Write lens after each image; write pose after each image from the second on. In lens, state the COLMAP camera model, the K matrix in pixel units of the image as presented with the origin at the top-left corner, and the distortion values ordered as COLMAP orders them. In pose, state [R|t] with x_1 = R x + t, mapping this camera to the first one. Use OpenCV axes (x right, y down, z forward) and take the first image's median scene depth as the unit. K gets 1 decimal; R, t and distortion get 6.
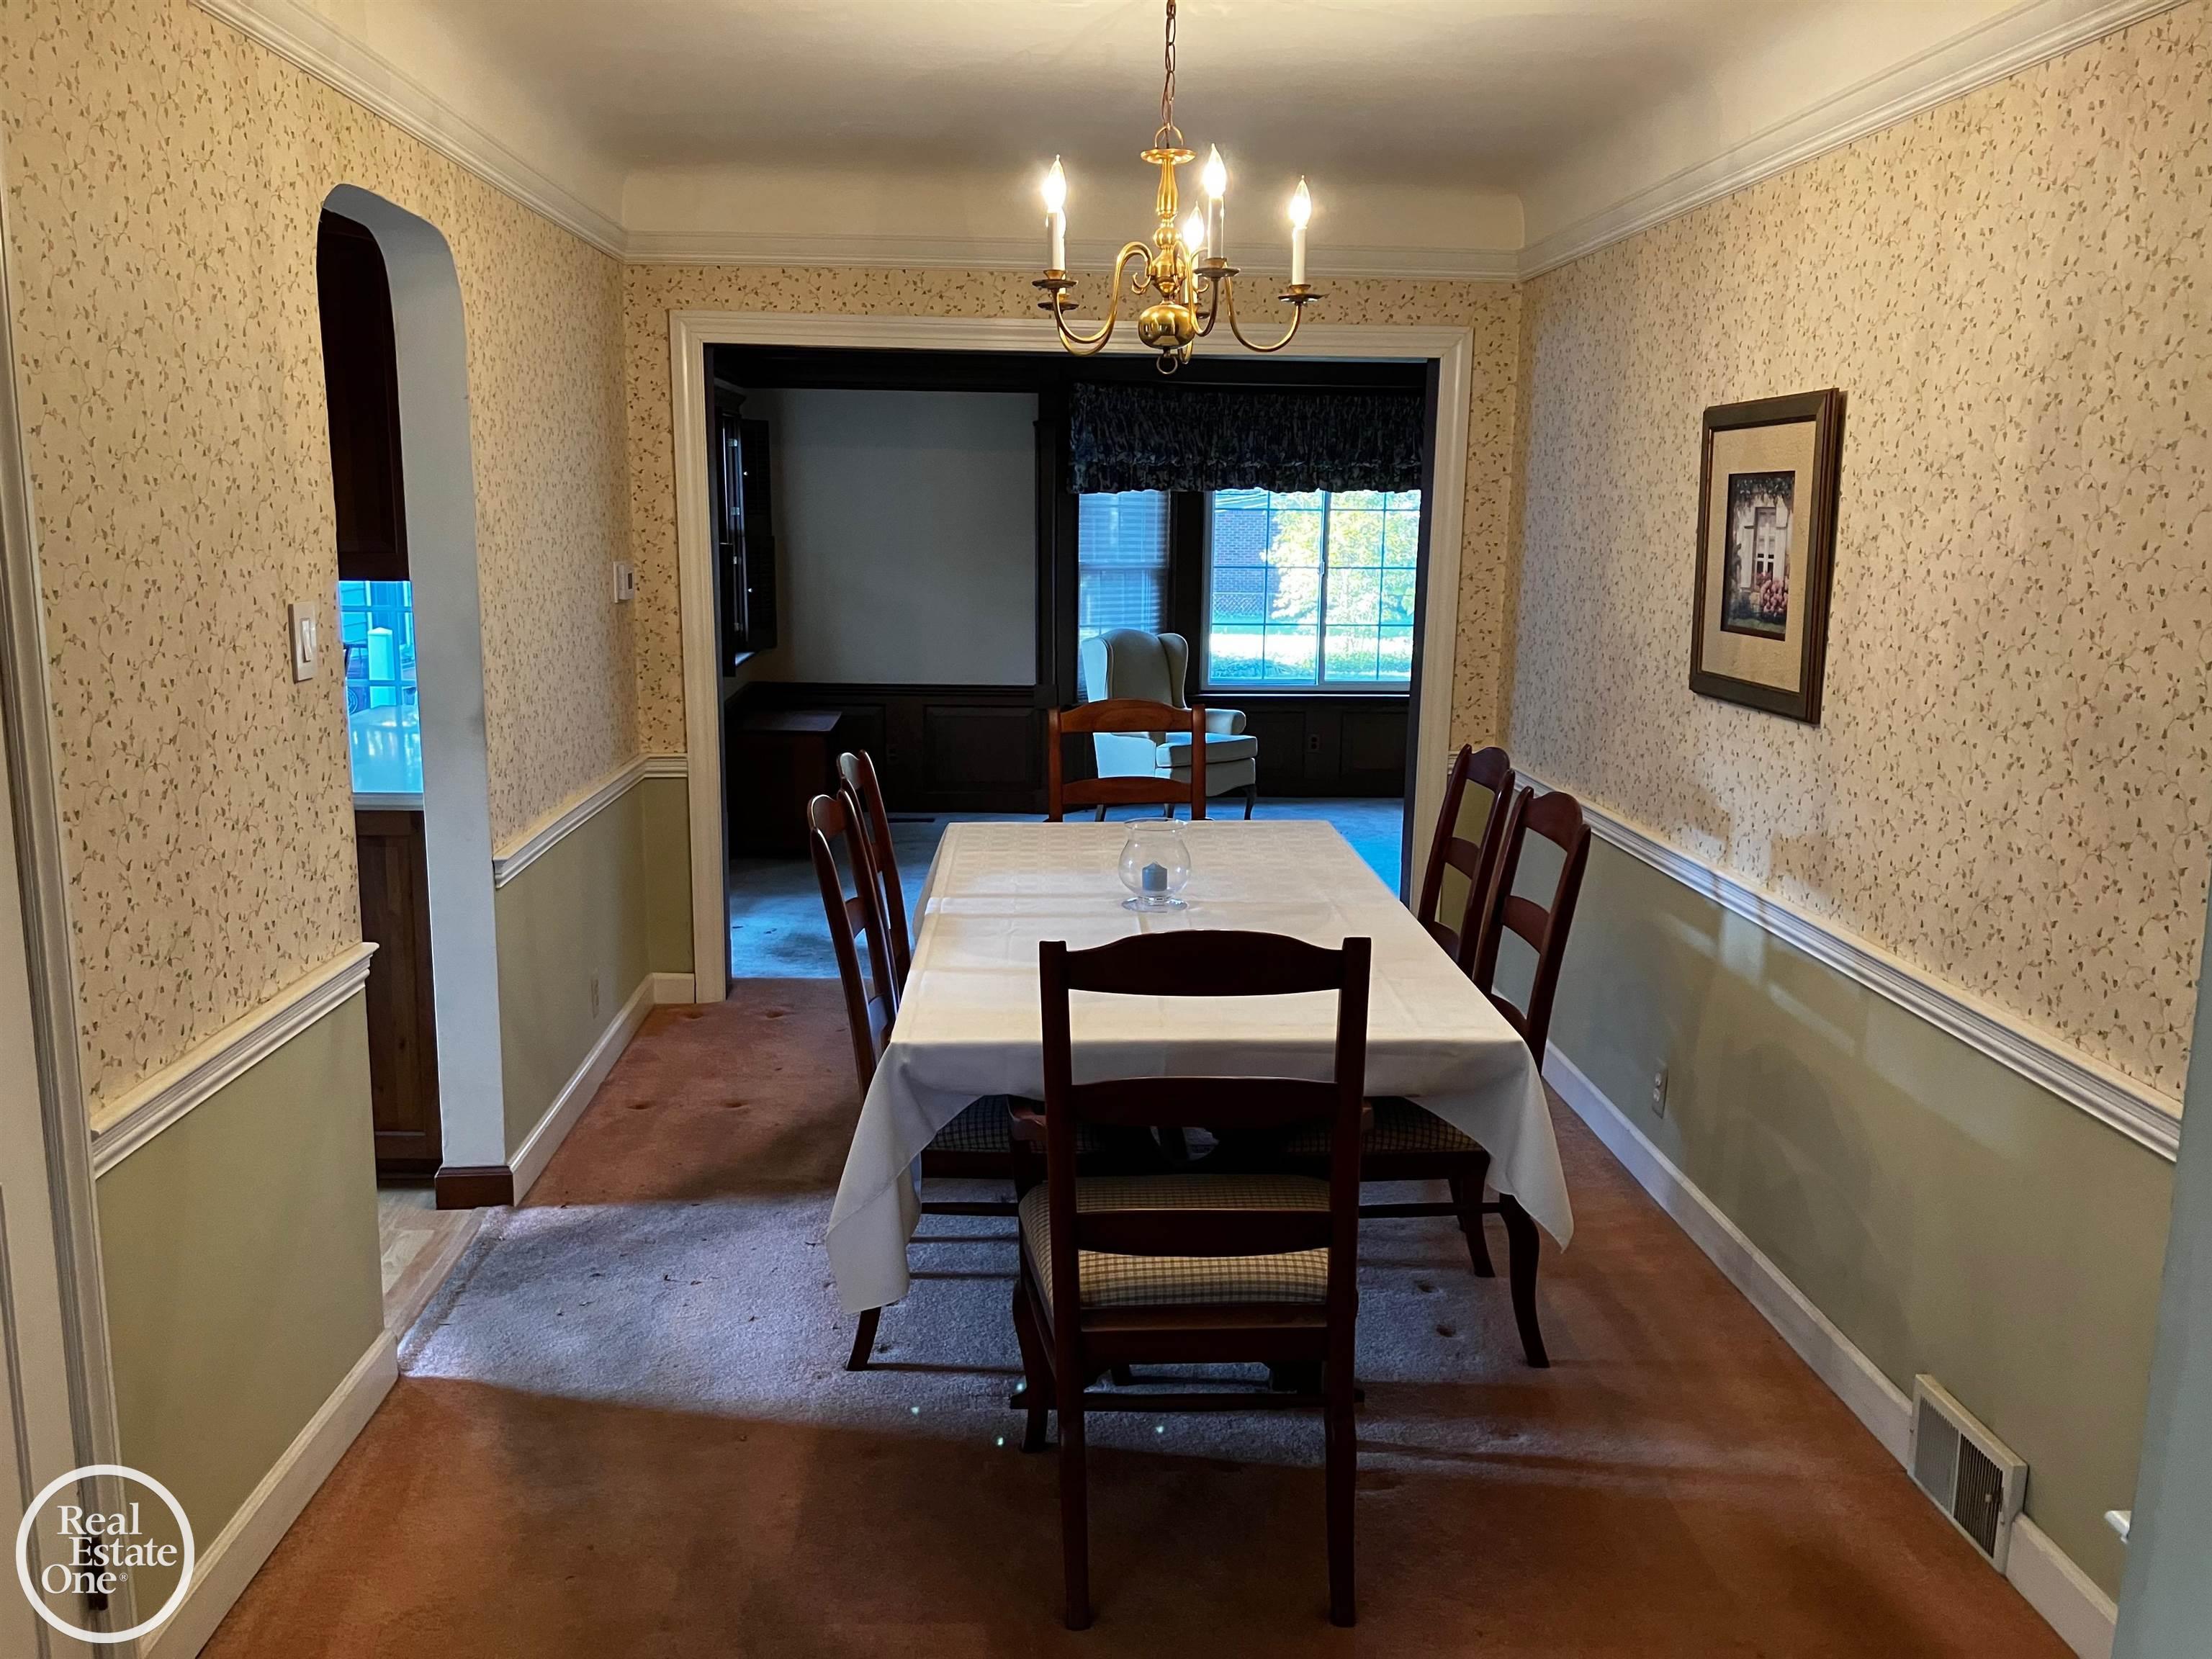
lens RADIAL K [[1813.9, 0, 1088.5], [0, 1813.9, 844.1], [0, 0, 1]] dist [0.058993, -0.071623]
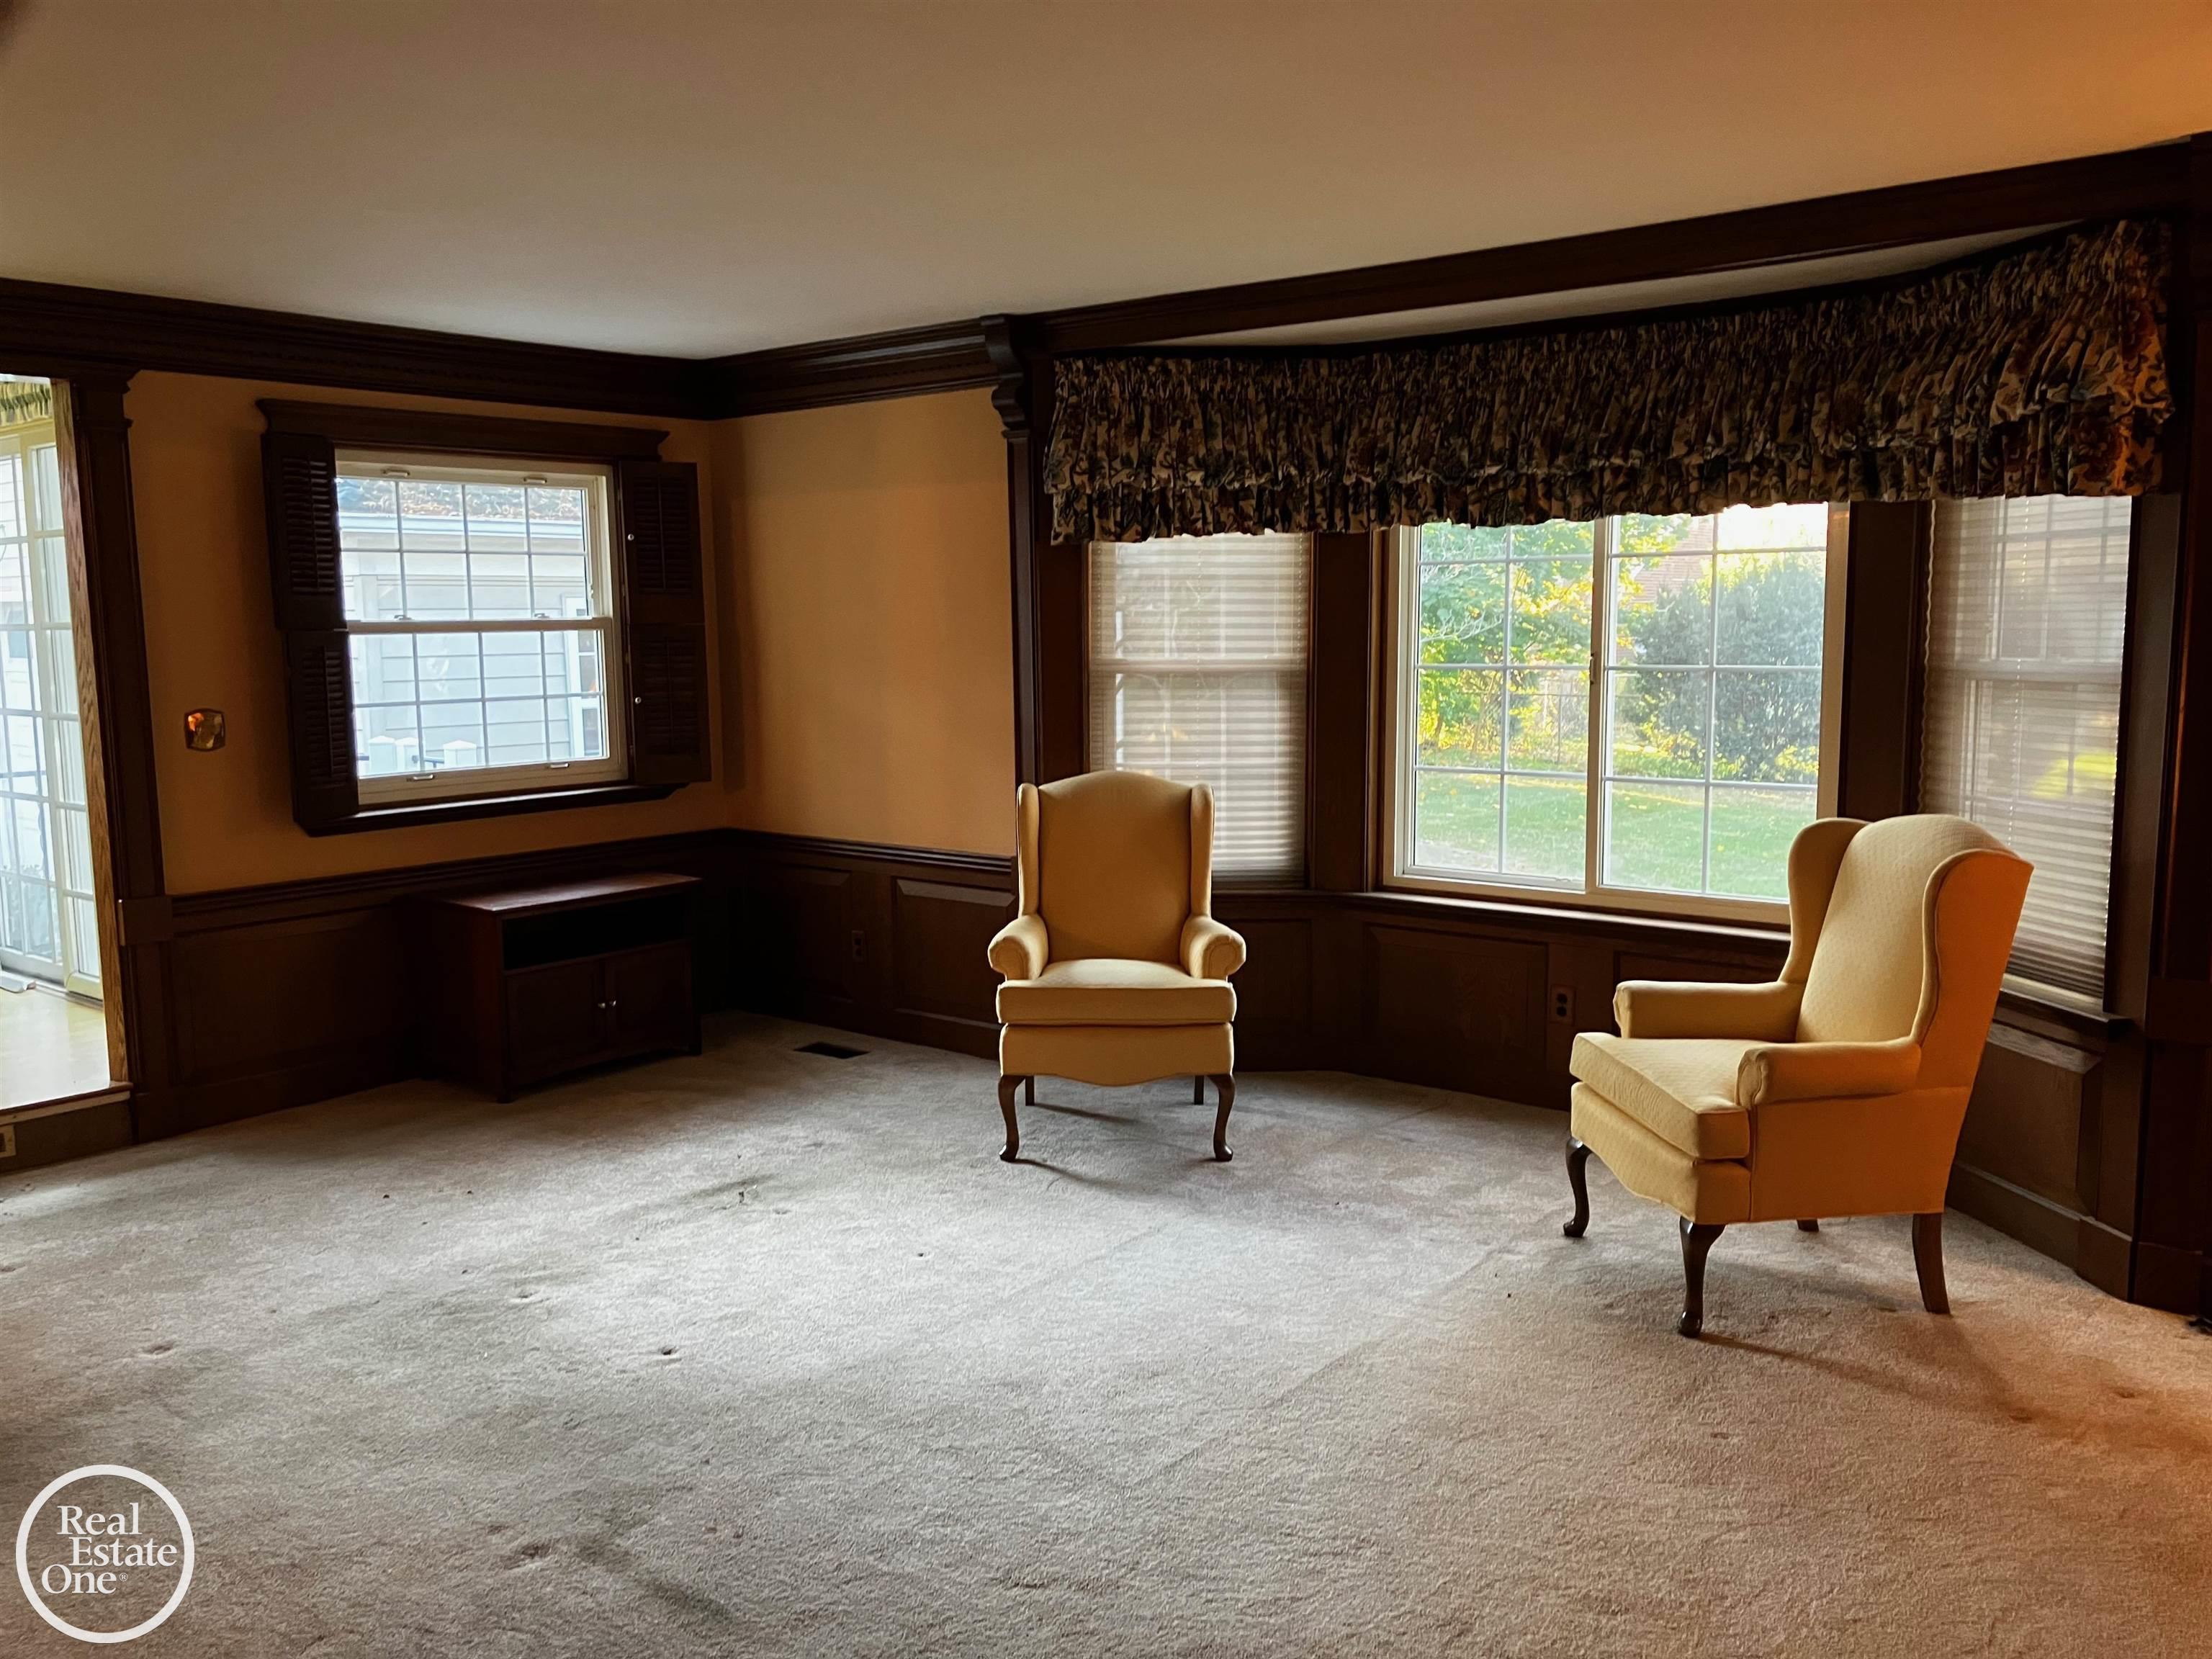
lens RADIAL K [[1813.9, 0, 1087.3], [0, 1813.9, 840.5], [0, 0, 1]] dist [0.058993, -0.071623]
pose [[0.746126, 0.063585, -0.662762, 0.382295], [-0.098123, 0.995061, -0.015000, -0.083472], [0.658535, 0.076224, 0.748680, 0.537653]]
